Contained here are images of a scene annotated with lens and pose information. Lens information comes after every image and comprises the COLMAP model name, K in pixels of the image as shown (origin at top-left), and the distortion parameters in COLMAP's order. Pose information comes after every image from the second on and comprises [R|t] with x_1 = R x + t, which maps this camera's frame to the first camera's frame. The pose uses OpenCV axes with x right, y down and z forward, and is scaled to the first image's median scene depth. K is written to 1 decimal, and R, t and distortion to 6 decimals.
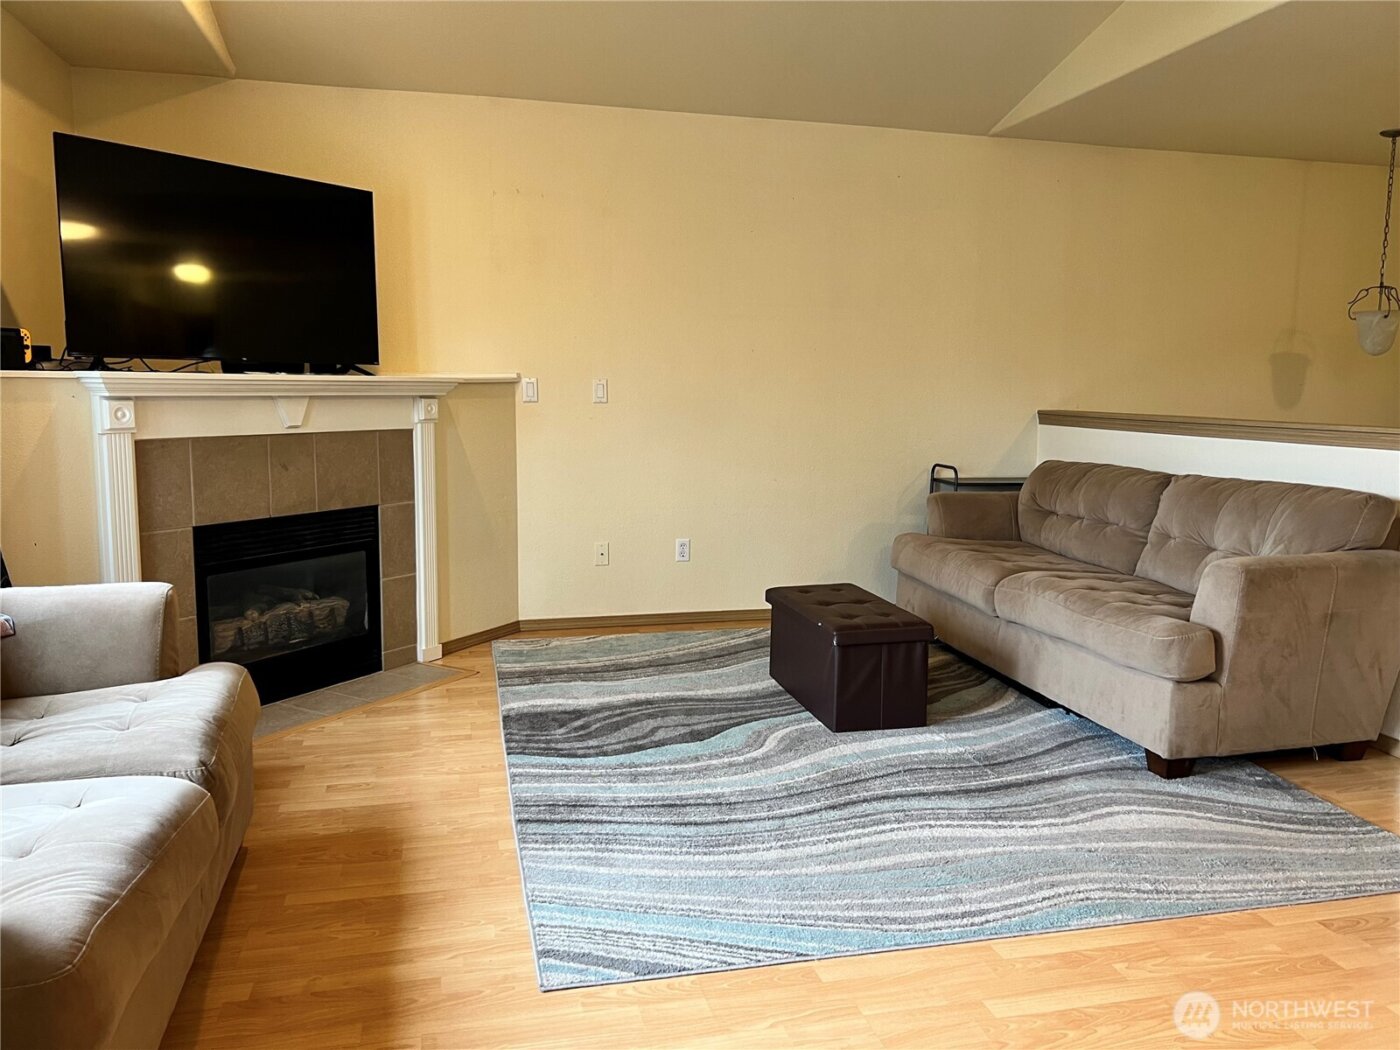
lens RADIAL K [[1066.5, 0, 695.1], [0, 1066.5, 531.0], [0, 0, 1]] dist [0.092815, -0.094666]
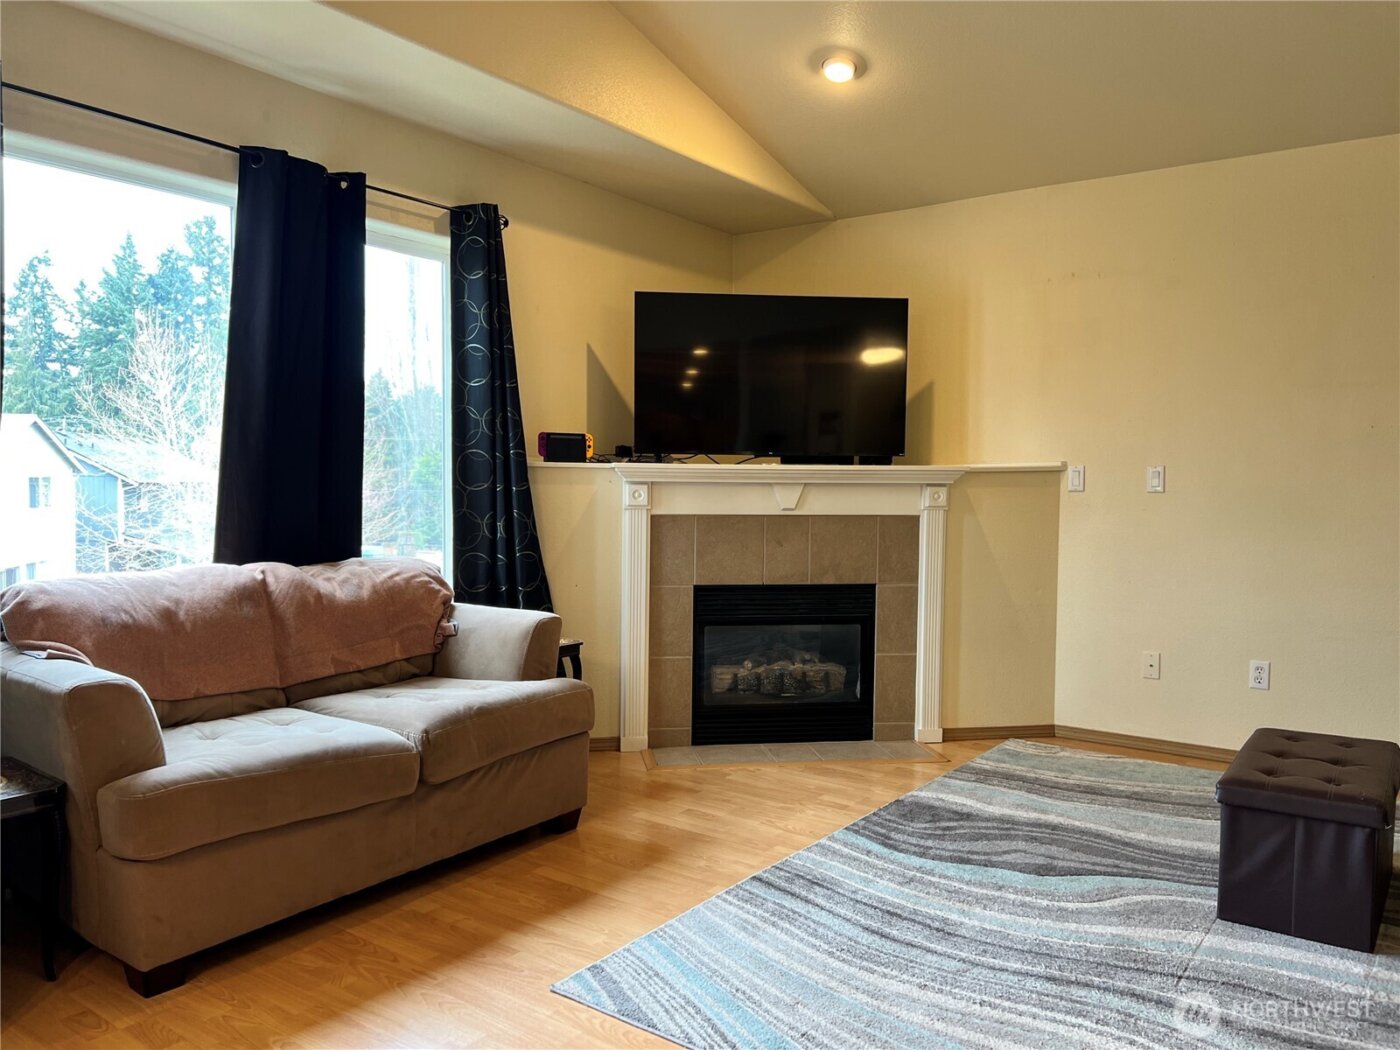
lens RADIAL K [[1066.5, 0, 695.1], [0, 1066.5, 531.0], [0, 0, 1]] dist [0.092815, -0.094666]
pose [[0.646914, 0.035365, -0.761743, 0.460431], [-0.107367, 0.993197, -0.045072, -0.010304], [0.754967, 0.110944, 0.646310, 0.186819]]
